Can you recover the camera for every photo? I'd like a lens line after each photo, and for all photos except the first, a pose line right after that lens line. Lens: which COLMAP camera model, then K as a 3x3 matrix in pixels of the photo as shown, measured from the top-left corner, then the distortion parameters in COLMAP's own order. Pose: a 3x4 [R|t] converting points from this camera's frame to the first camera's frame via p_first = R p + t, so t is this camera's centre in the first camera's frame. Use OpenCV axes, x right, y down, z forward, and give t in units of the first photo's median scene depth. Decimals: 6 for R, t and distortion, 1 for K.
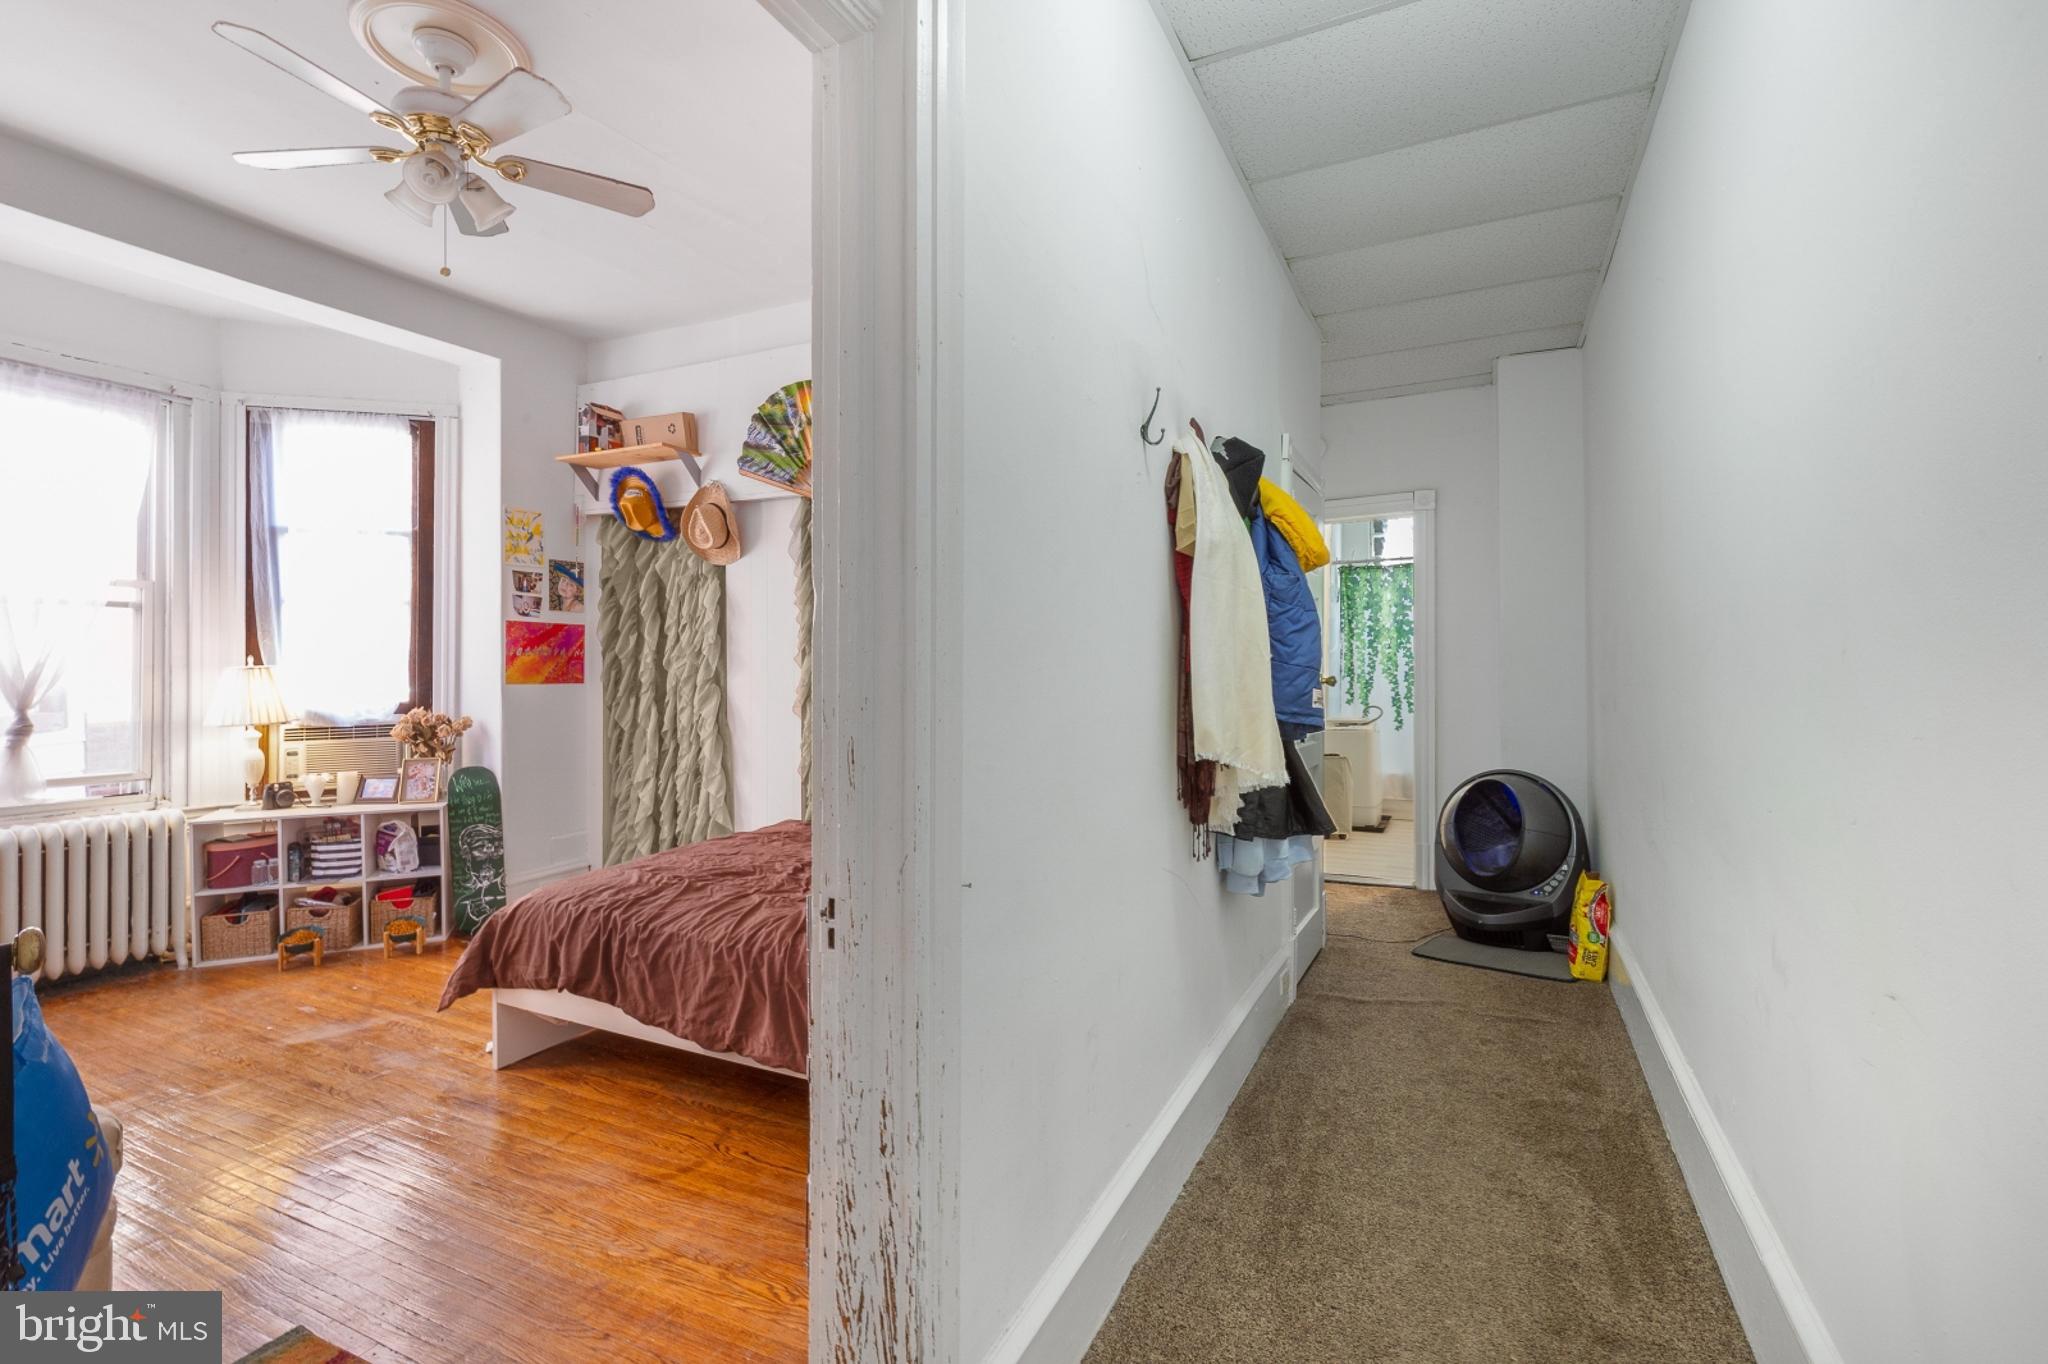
lens RADIAL K [[937.7, 0, 1018.8], [0, 937.7, 649.0], [0, 0, 1]] dist [0.001859, -0.000068]
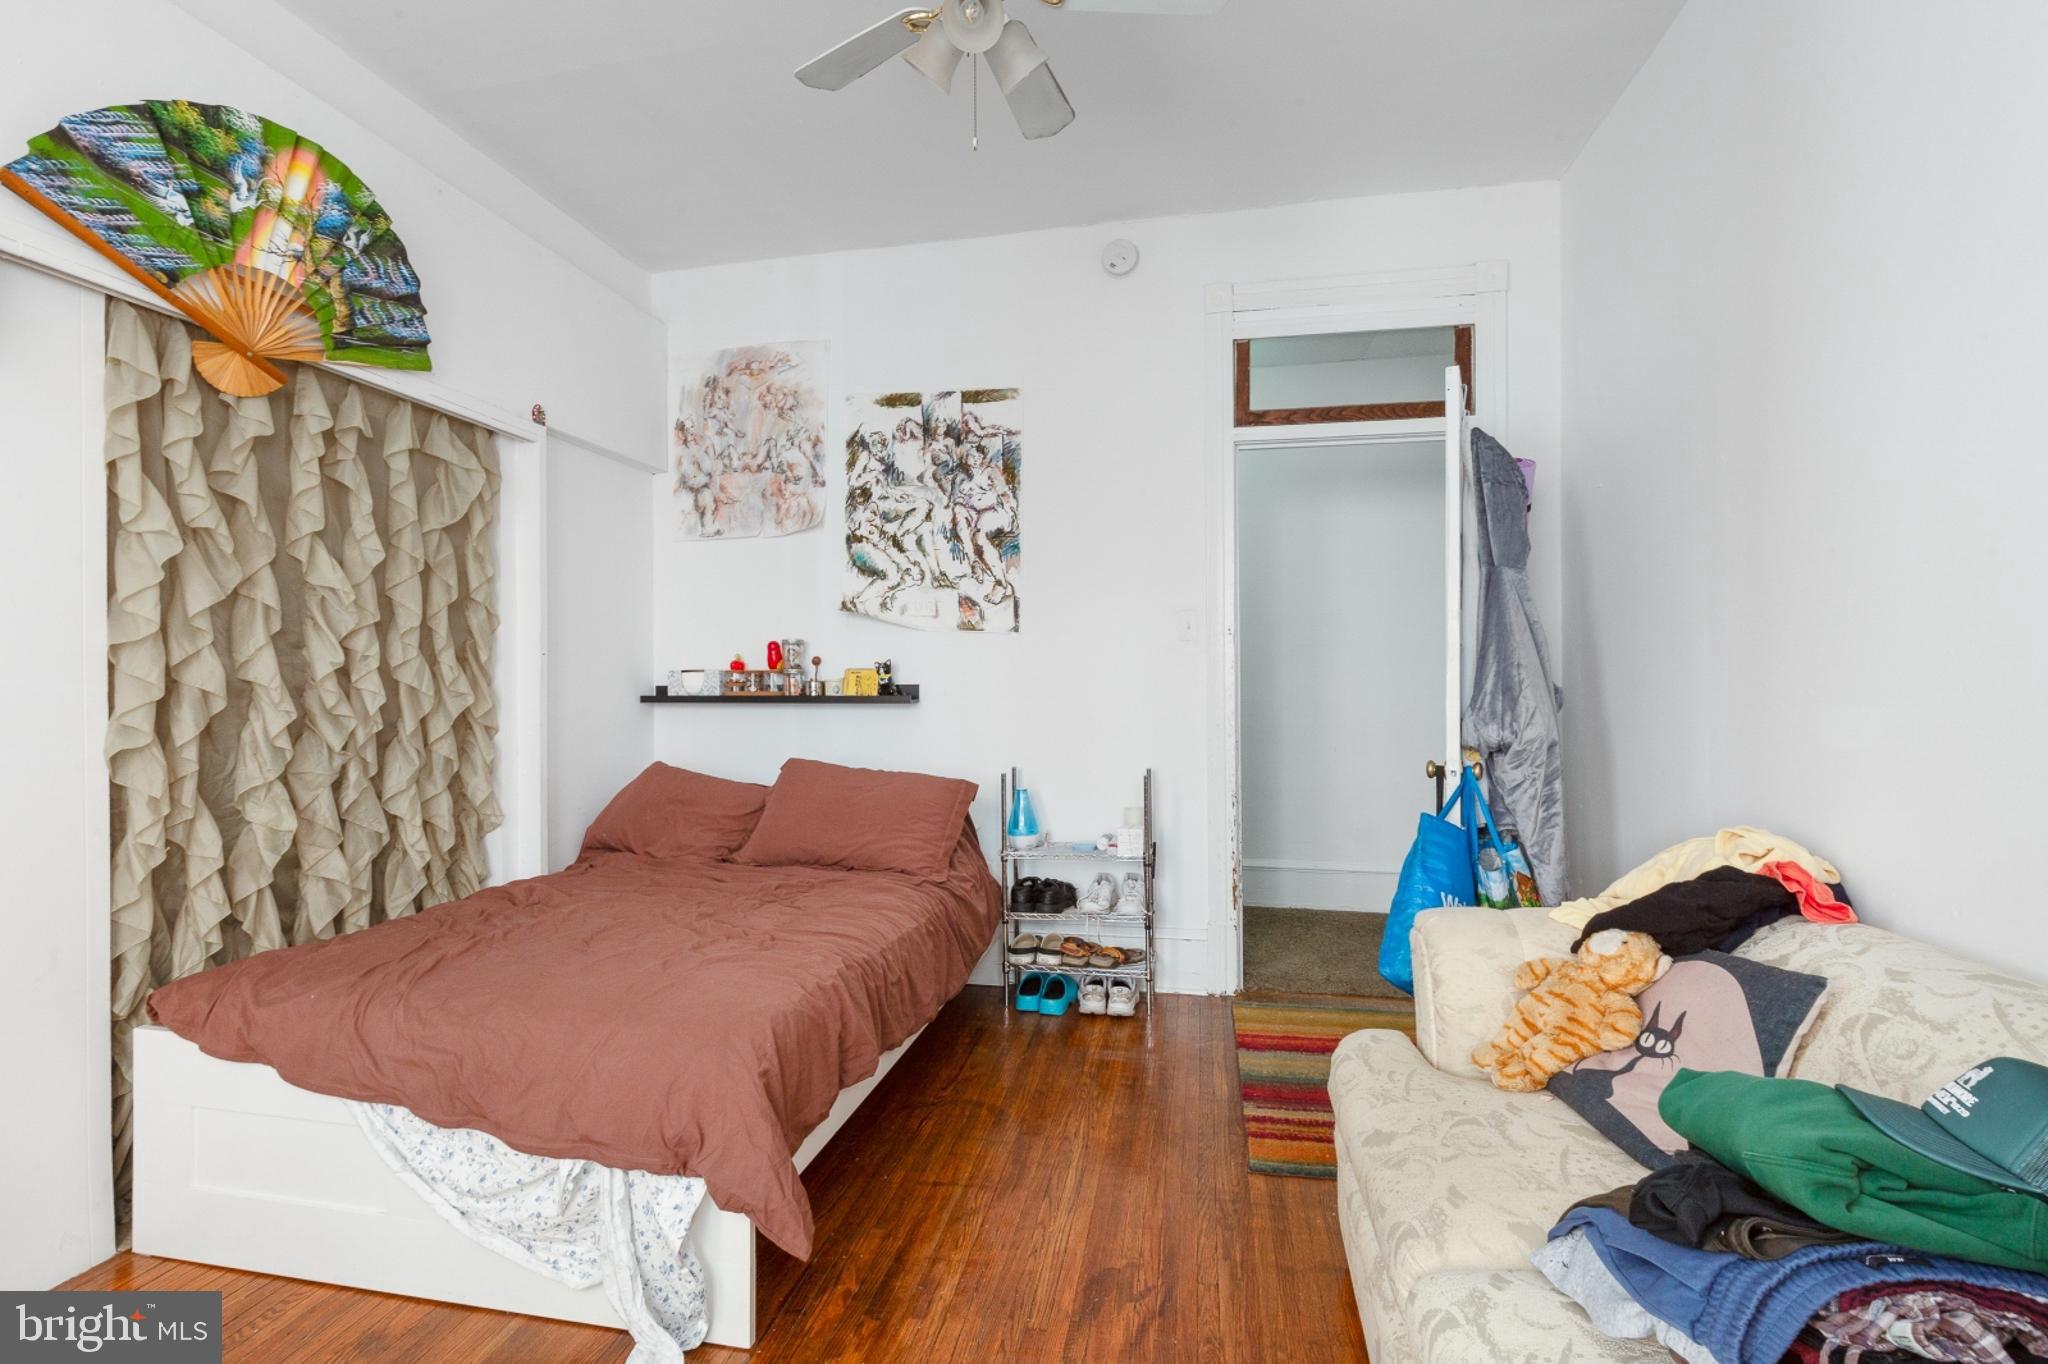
lens RADIAL K [[925.5, 0, 1022.4], [0, 925.5, 688.0], [0, 0, 1]] dist [-0.002065, -0.001182]
pose [[-0.253035, -0.010384, 0.967401, -0.793241], [-0.012144, 0.999898, 0.007556, 0.022198], [-0.967381, -0.009836, -0.253135, 0.678510]]
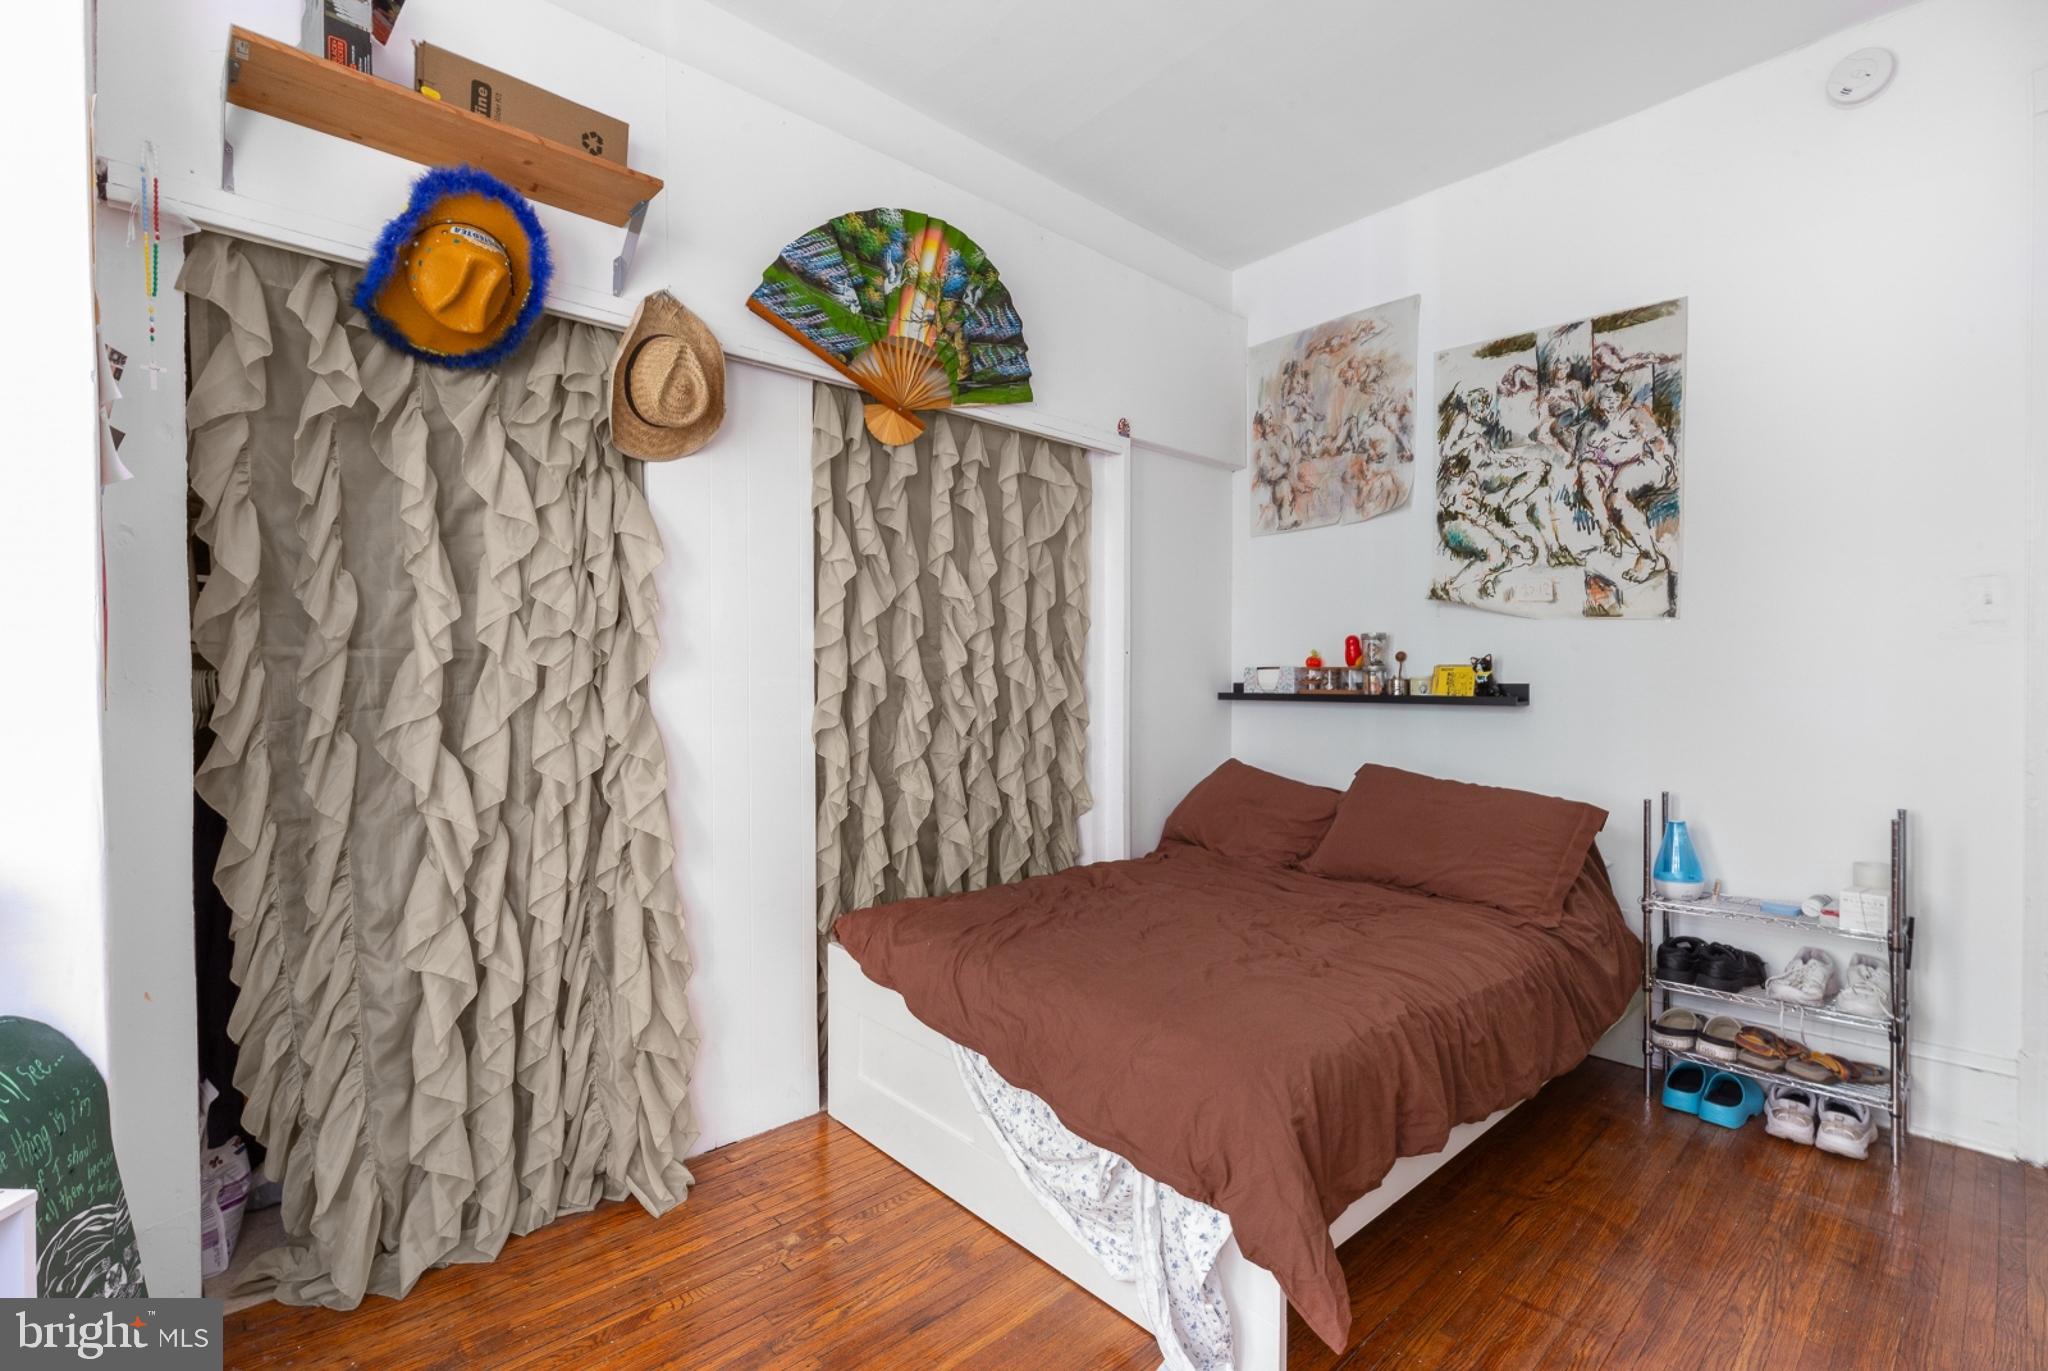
lens RADIAL K [[925.5, 0, 1022.4], [0, 925.5, 691.5], [0, 0, 1]] dist [-0.002065, -0.001182]
pose [[0.366762, -0.016452, 0.930169, -0.744015], [-0.014955, 0.999610, 0.023577, 0.021297], [-0.930195, -0.022557, 0.366373, 0.654319]]
